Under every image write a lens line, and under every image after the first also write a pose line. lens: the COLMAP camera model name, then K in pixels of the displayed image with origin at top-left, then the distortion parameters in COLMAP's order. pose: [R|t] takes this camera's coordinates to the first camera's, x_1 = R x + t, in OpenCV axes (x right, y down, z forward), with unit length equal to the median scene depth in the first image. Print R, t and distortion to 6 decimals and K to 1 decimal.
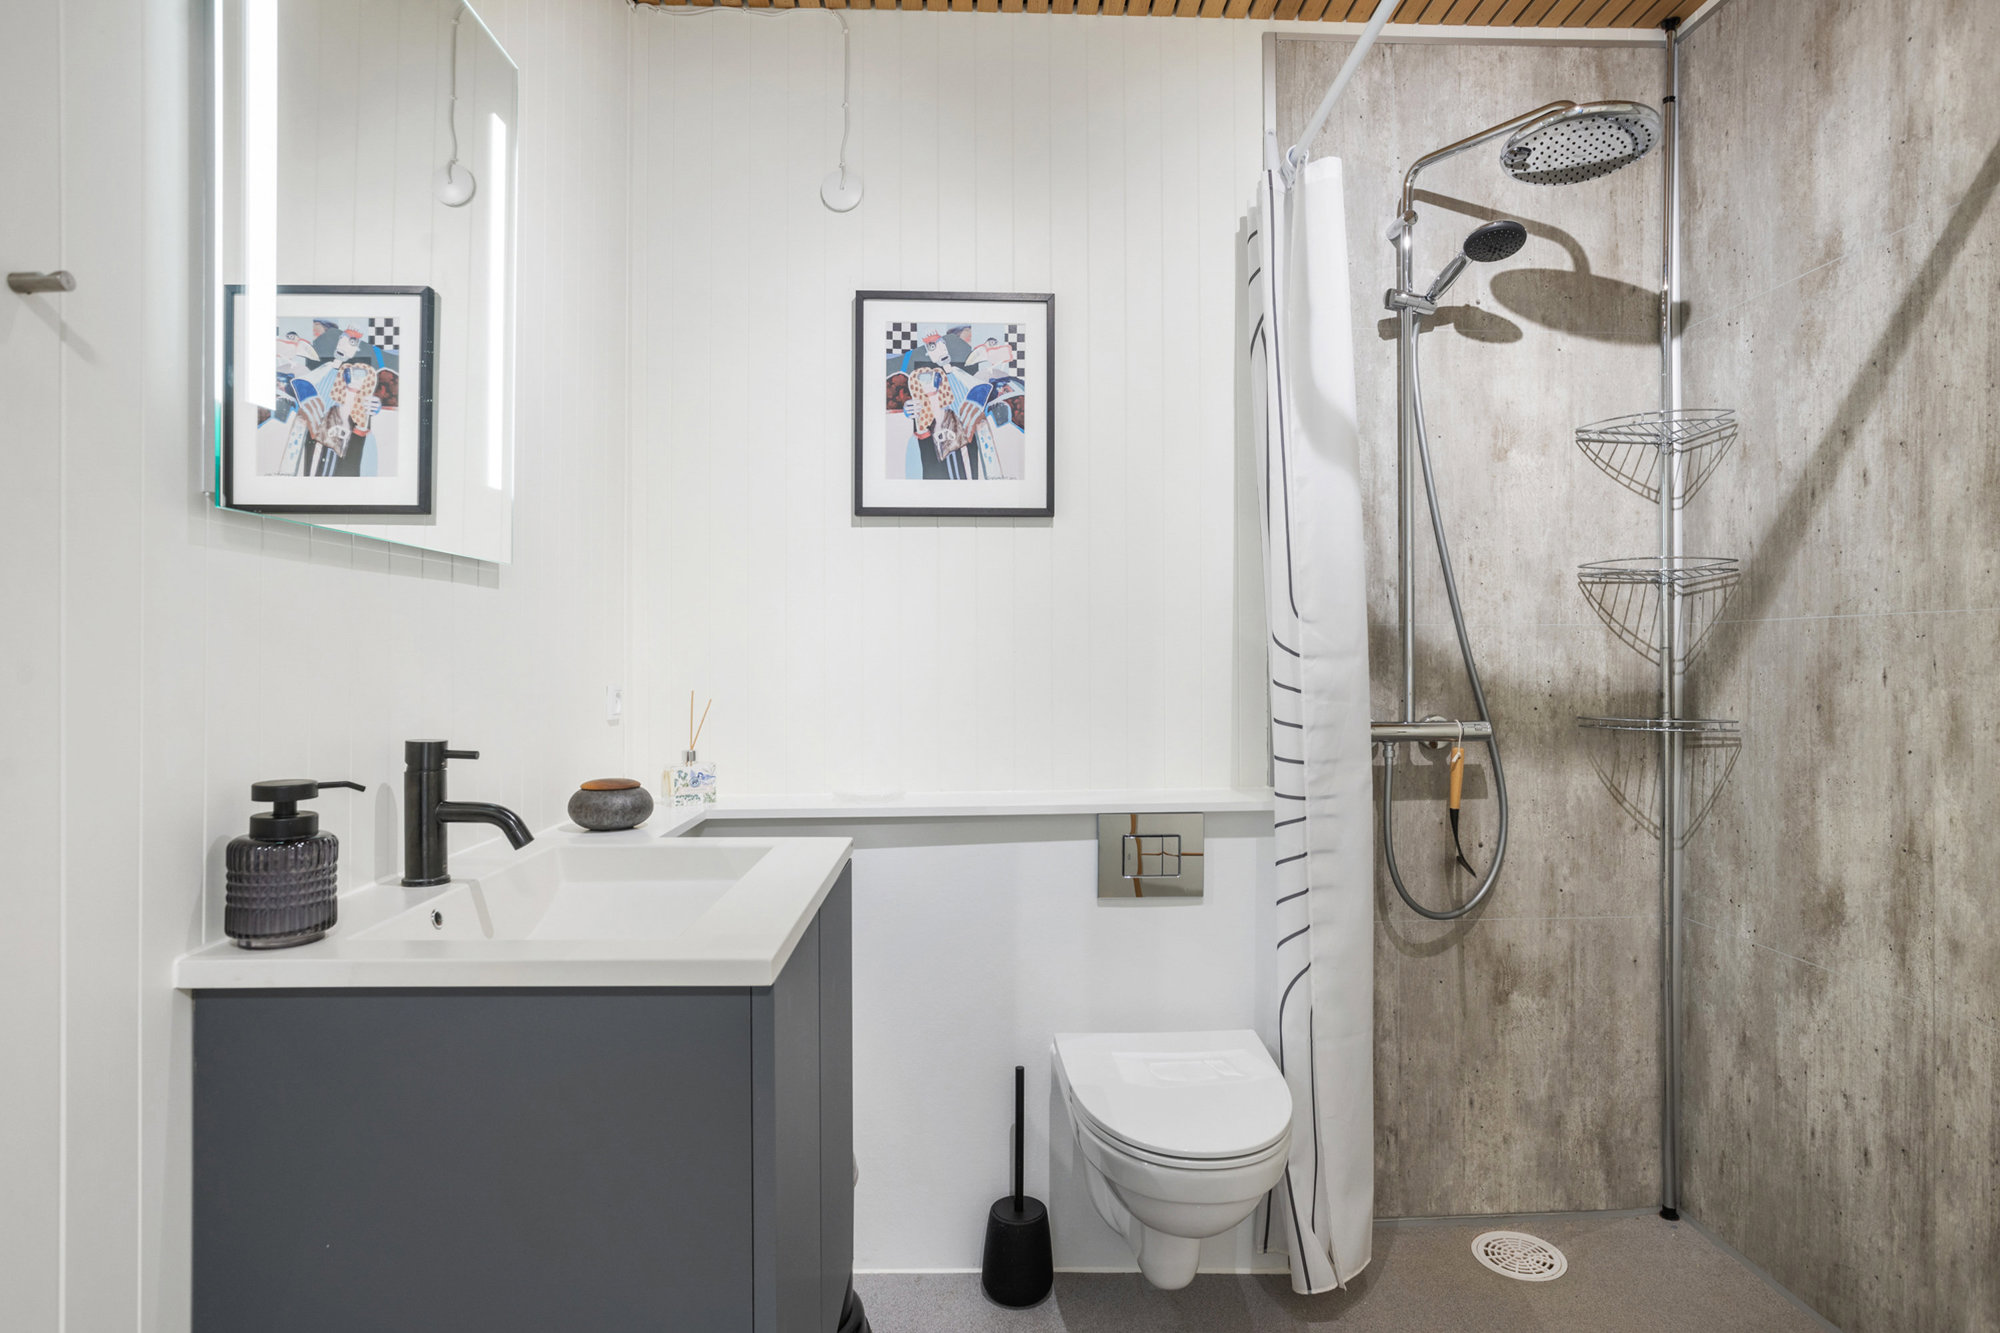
lens RADIAL K [[1098.4, 0, 1008.4], [0, 1098.4, 659.4], [0, 0, 1]] dist [-0.059039, 0.050131]
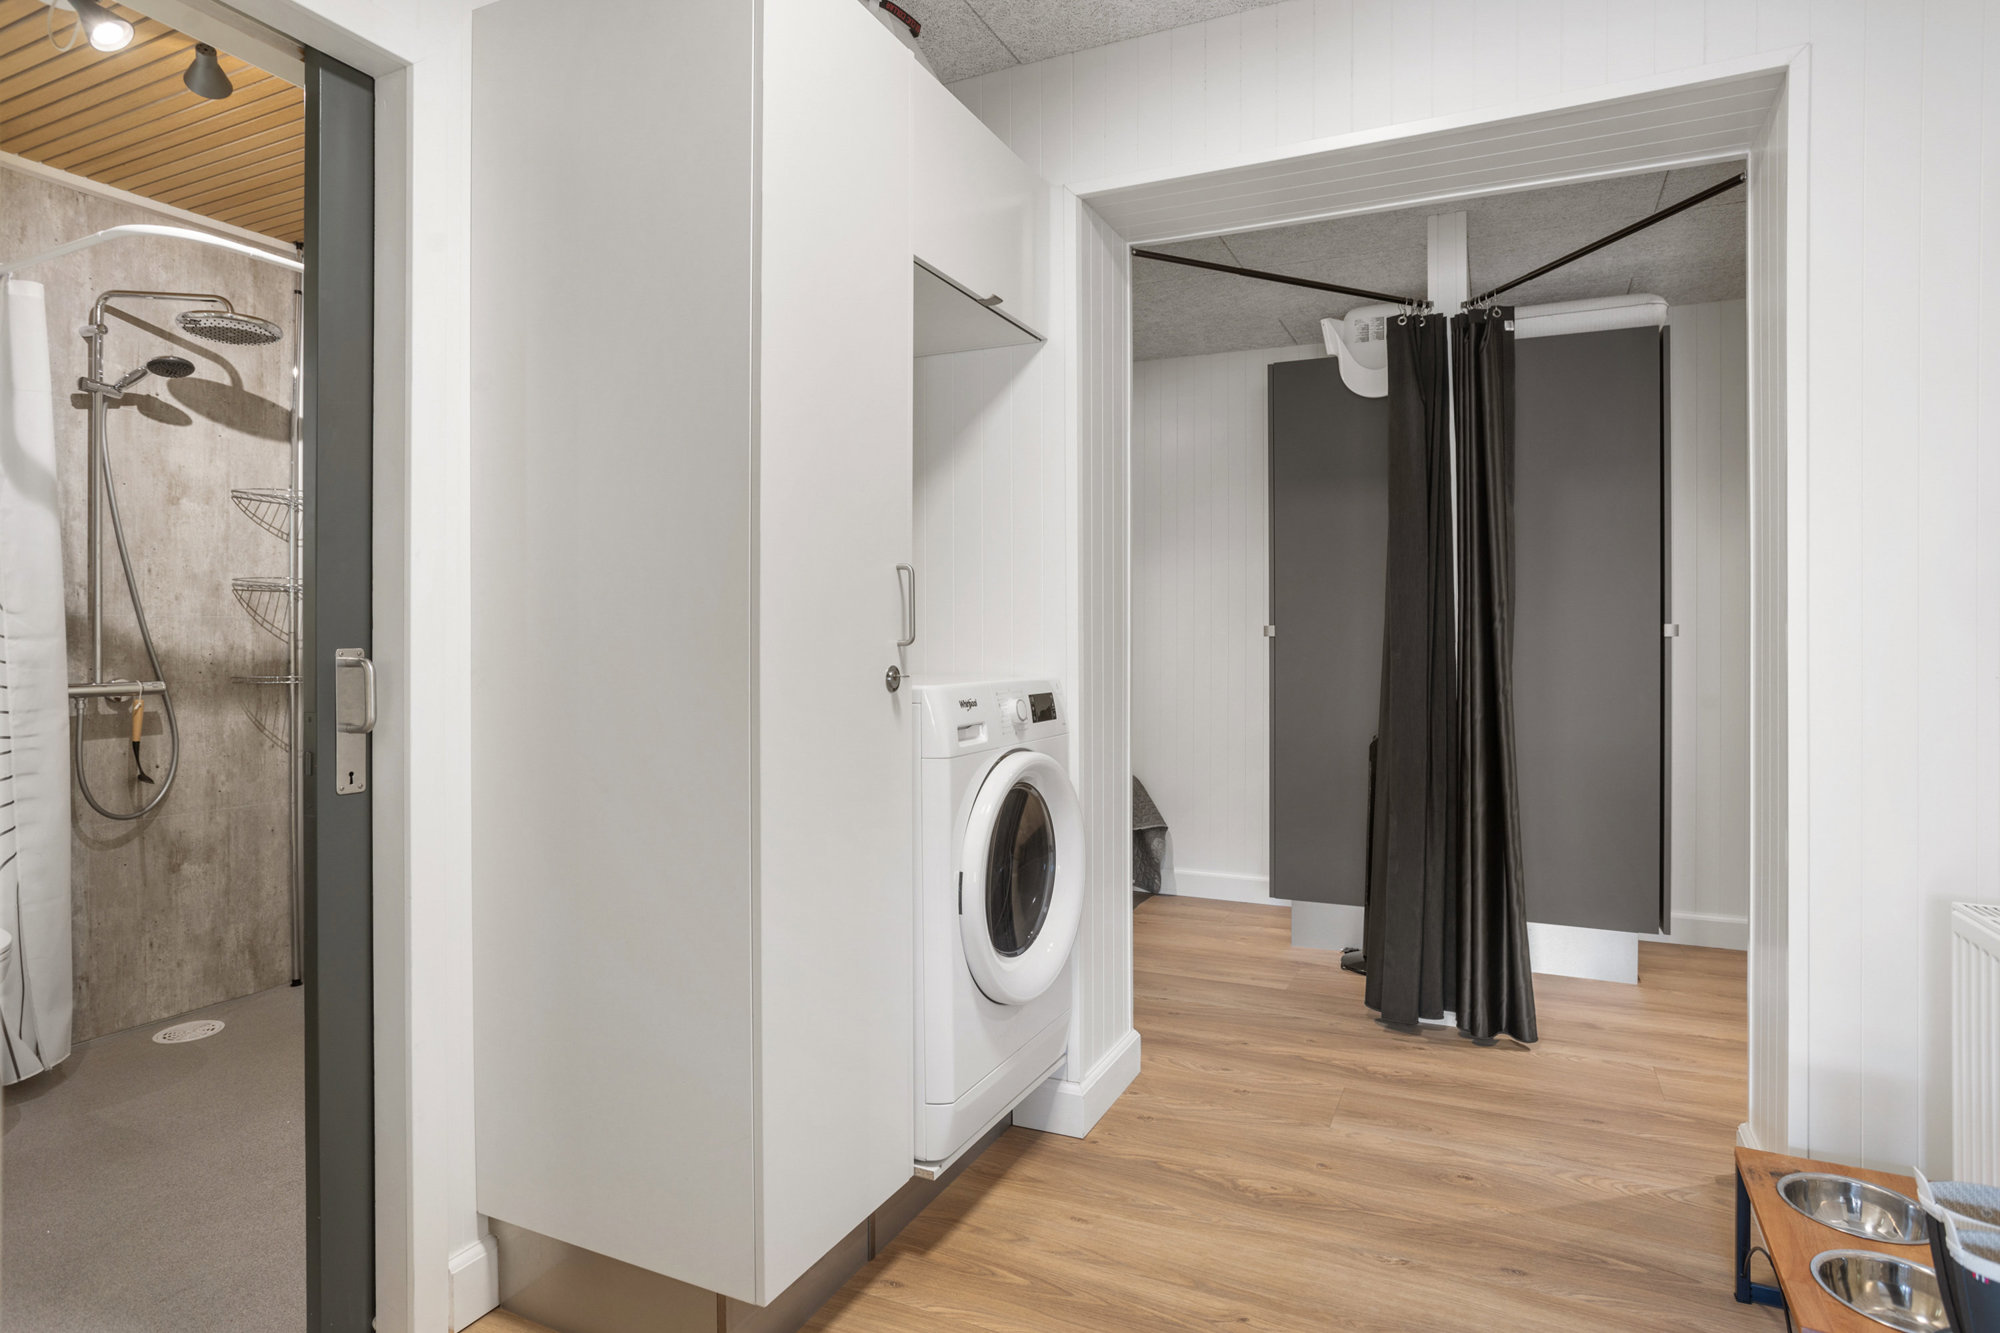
lens RADIAL K [[1061.7, 0, 1005.4], [0, 1061.7, 641.5], [0, 0, 1]] dist [-0.038953, 0.023084]
pose [[0.458336, -0.000527, 0.888779, -0.292486], [-0.004695, 0.999984, 0.003014, -0.007008], [-0.888767, -0.005554, 0.458326, -0.658791]]
